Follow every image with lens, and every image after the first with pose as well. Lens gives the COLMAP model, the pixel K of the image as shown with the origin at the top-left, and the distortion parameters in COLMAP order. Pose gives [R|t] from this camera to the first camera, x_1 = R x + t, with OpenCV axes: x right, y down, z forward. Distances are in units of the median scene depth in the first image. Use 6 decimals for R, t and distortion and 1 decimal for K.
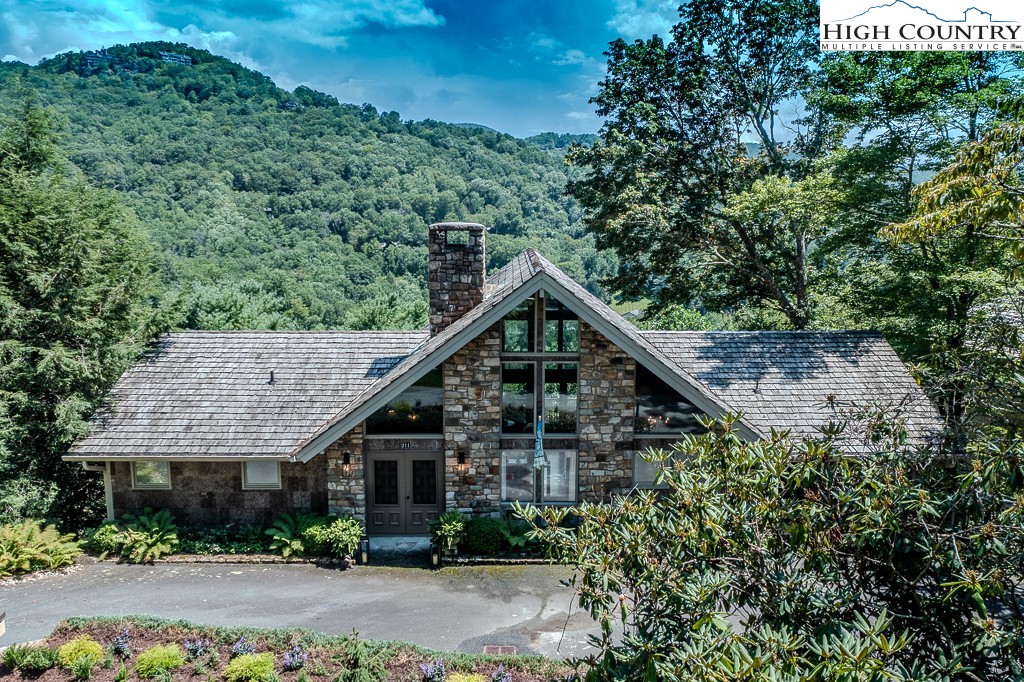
lens RADIAL K [[816.7, 0, 512.0], [0, 816.7, 341.0], [0, 0, 1]] dist [-0.004499, -0.000200]
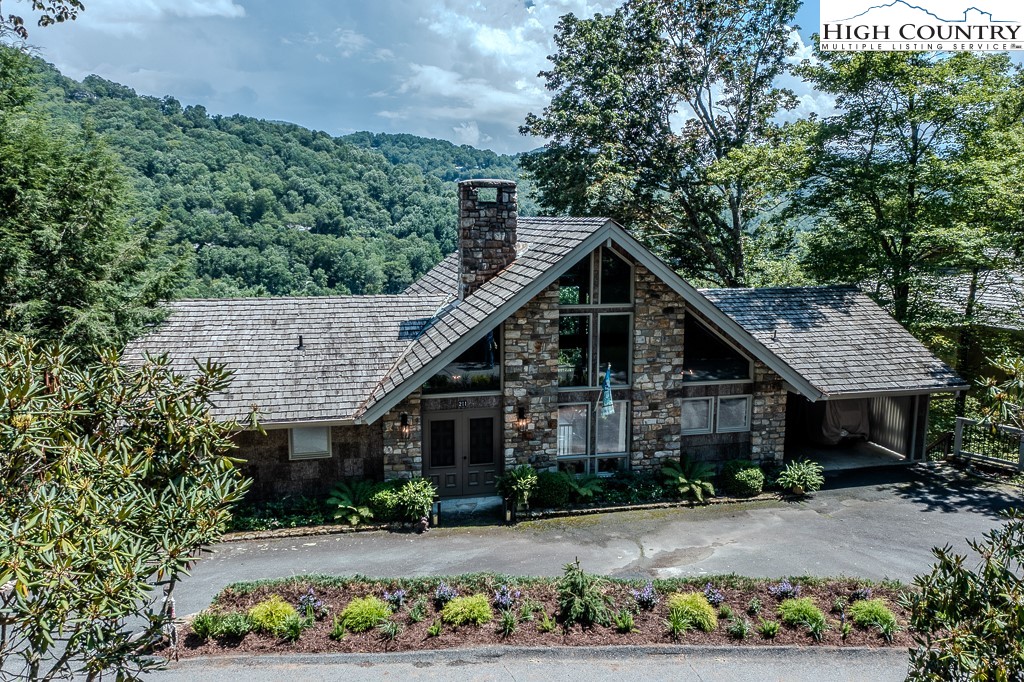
lens RADIAL K [[816.7, 0, 512.0], [0, 816.7, 341.0], [0, 0, 1]] dist [-0.004499, -0.000200]
pose [[0.977295, -0.032954, 0.209305, -0.276774], [0.032780, 0.999453, 0.004302, 0.051206], [-0.209333, 0.002656, 0.977841, 0.036237]]
